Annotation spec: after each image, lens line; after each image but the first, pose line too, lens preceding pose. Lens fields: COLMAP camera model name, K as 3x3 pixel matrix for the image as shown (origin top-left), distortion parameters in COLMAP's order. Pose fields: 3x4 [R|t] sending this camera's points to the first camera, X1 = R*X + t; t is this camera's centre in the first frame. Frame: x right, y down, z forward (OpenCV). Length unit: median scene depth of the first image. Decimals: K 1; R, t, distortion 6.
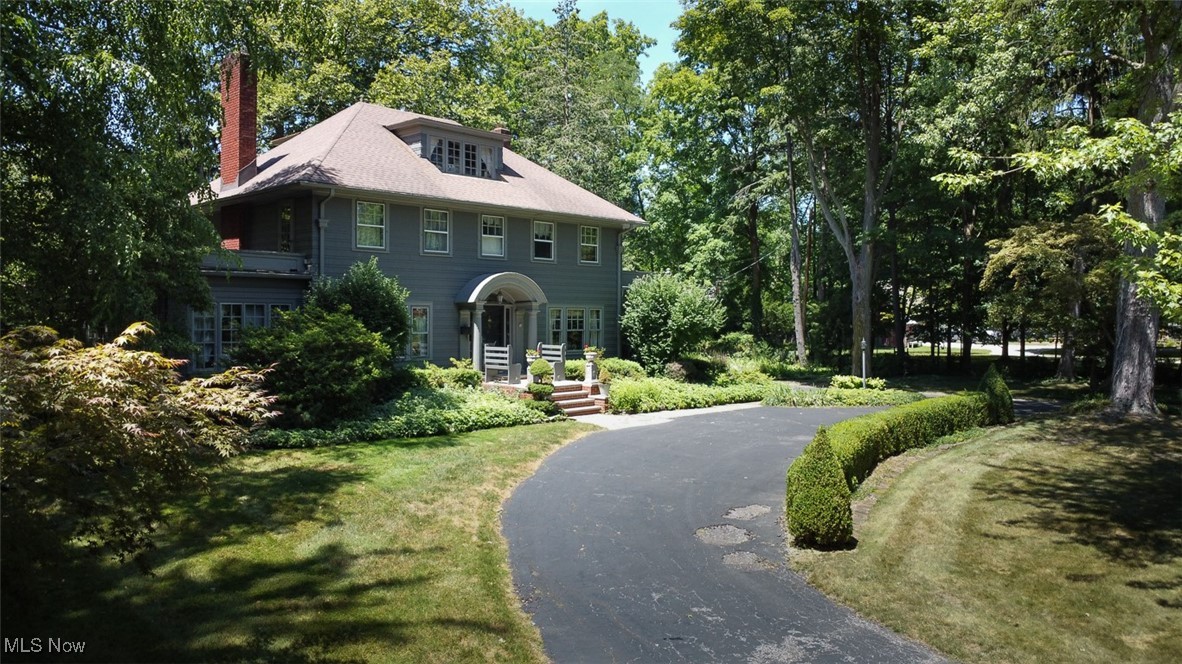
lens RADIAL K [[861.1, 0, 591.0], [0, 861.1, 332.0], [0, 0, 1]] dist [-0.004471, -0.000869]
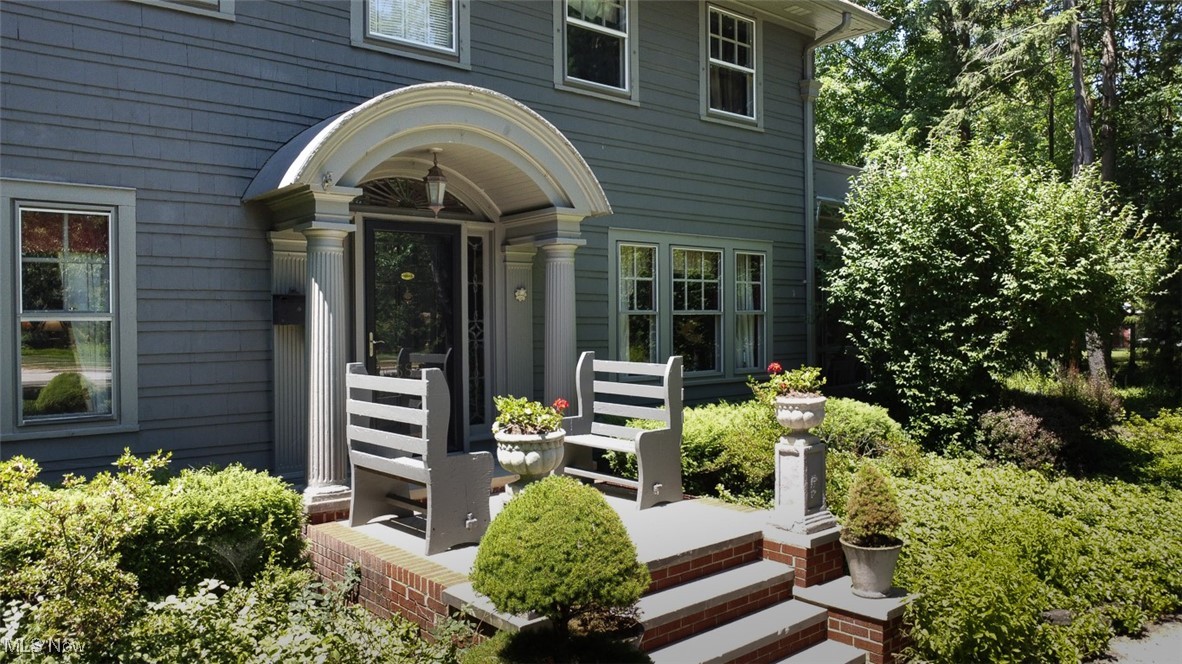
lens RADIAL K [[861.1, 0, 591.0], [0, 861.1, 332.0], [0, 0, 1]] dist [-0.004471, -0.000869]
pose [[0.996532, -0.013720, -0.082077, -0.033082], [0.013335, 0.999897, -0.005236, 0.006800], [0.082140, 0.004124, 0.996612, 0.690718]]
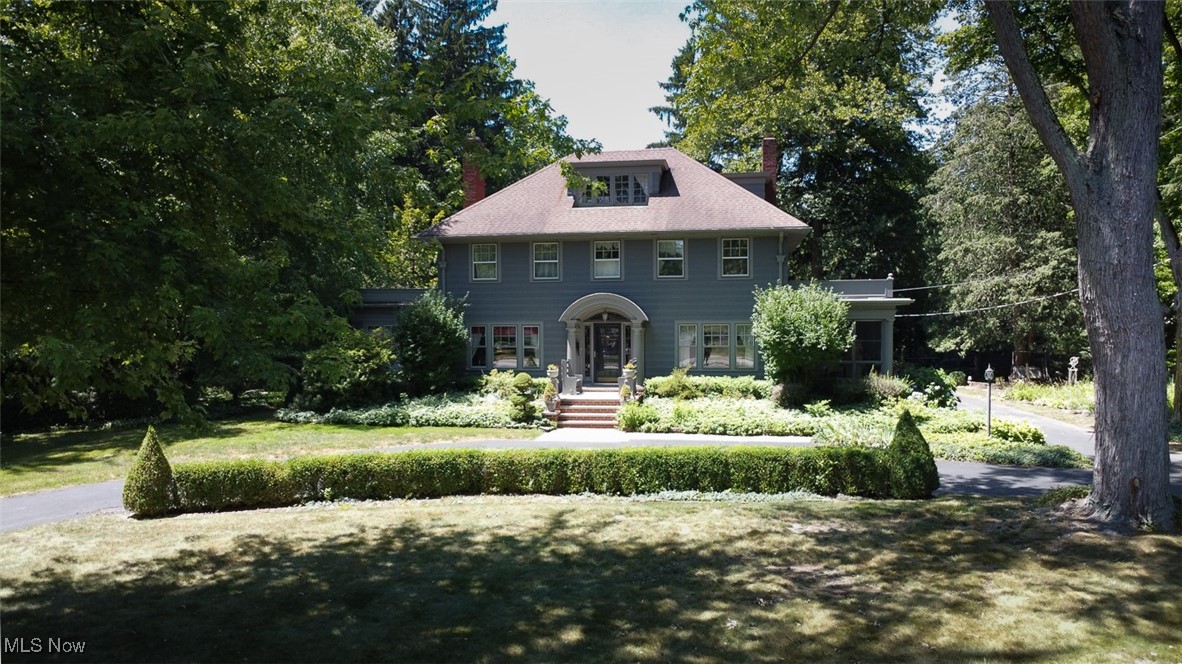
lens RADIAL K [[861.1, 0, 591.0], [0, 861.1, 332.0], [0, 0, 1]] dist [-0.004471, -0.000869]
pose [[0.578458, -0.003375, -0.815705, 0.720700], [-0.009455, 0.999897, -0.010842, -0.007616], [0.815657, 0.013984, 0.578366, 0.339352]]
